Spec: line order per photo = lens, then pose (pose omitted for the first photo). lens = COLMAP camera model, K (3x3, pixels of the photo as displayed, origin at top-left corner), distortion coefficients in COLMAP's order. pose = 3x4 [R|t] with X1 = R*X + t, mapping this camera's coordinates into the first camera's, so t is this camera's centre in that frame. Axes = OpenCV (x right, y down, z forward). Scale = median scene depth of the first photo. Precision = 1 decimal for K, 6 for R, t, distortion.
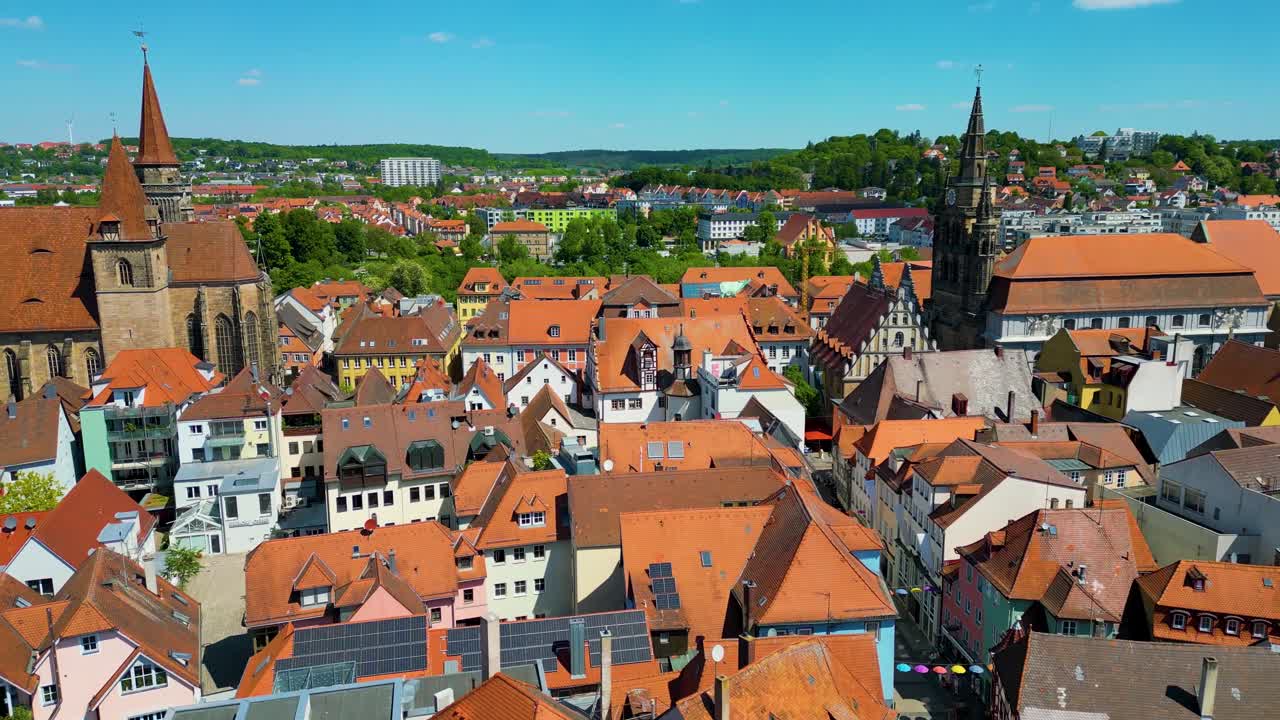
lens RADIAL K [[944.6, 0, 641.7], [0, 944.6, 358.4], [0, 0, 1]] dist [0.089338, -0.089597]
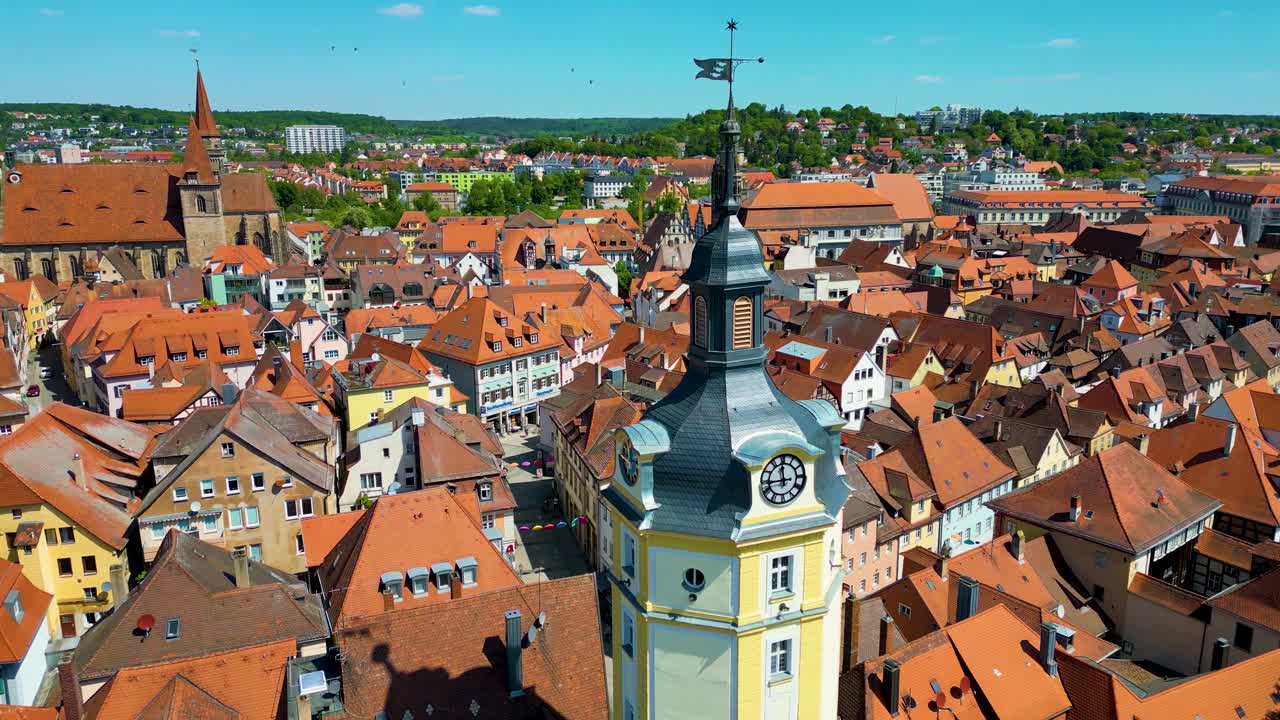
lens RADIAL K [[944.6, 0, 646.3], [0, 944.6, 356.9], [0, 0, 1]] dist [0.089338, -0.089597]
pose [[0.994254, -0.021511, 0.104866, 0.024830], [0.018287, 0.999333, 0.031613, 0.110575], [-0.105476, -0.029514, 0.993984, -0.585060]]
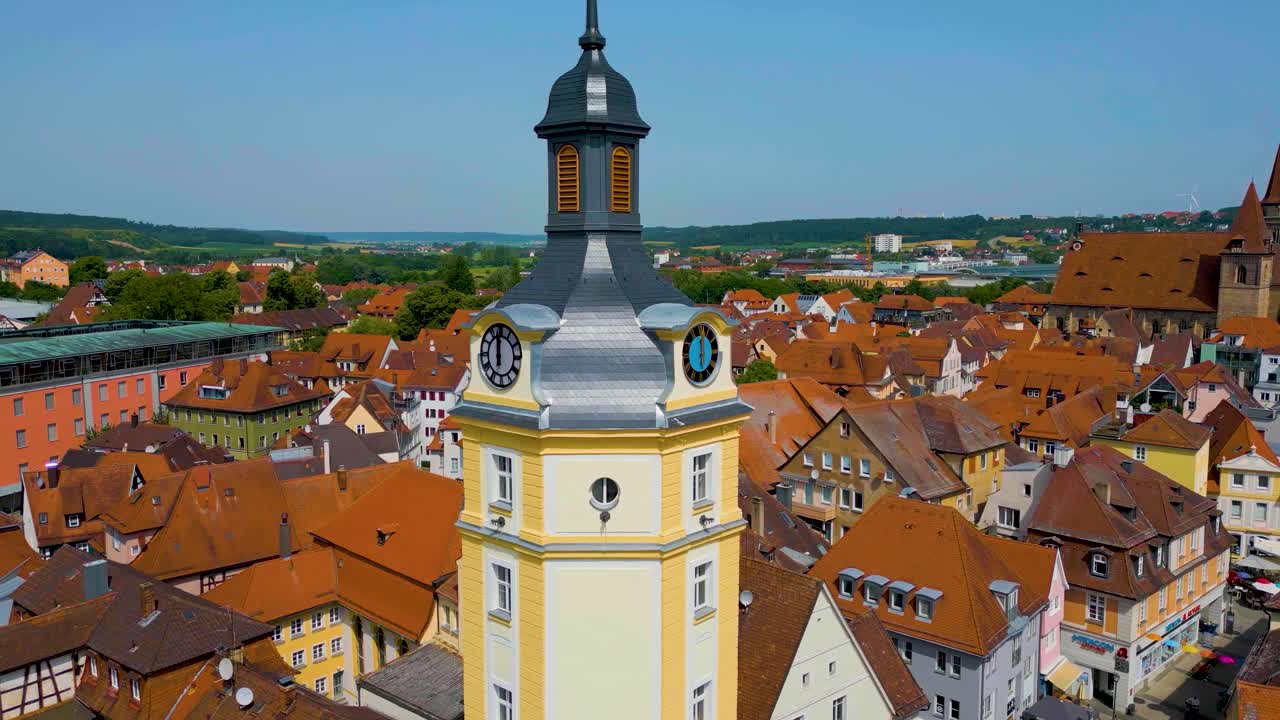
lens RADIAL K [[944.6, 0, 645.8], [0, 944.6, 354.8], [0, 0, 1]] dist [0.089338, -0.089597]
pose [[0.513868, 0.108261, -0.851011, 0.228229], [-0.172442, 0.984793, 0.021155, 0.135825], [0.840359, 0.135879, 0.524722, -0.451727]]
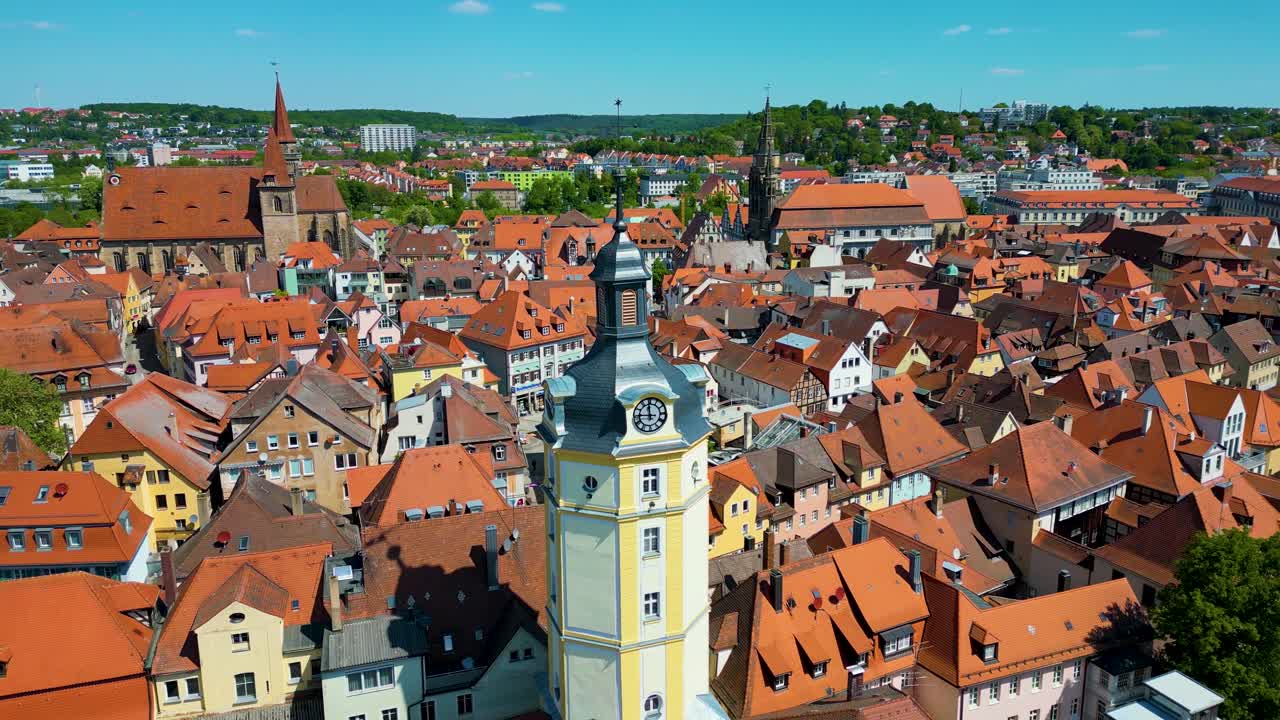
lens RADIAL K [[944.6, 0, 646.2], [0, 944.6, 355.3], [0, 0, 1]] dist [0.089338, -0.089597]
pose [[0.999301, -0.008118, 0.036502, 0.063109], [0.006901, 0.999420, 0.033353, 0.115460], [-0.036752, -0.033077, 0.998777, -0.679910]]
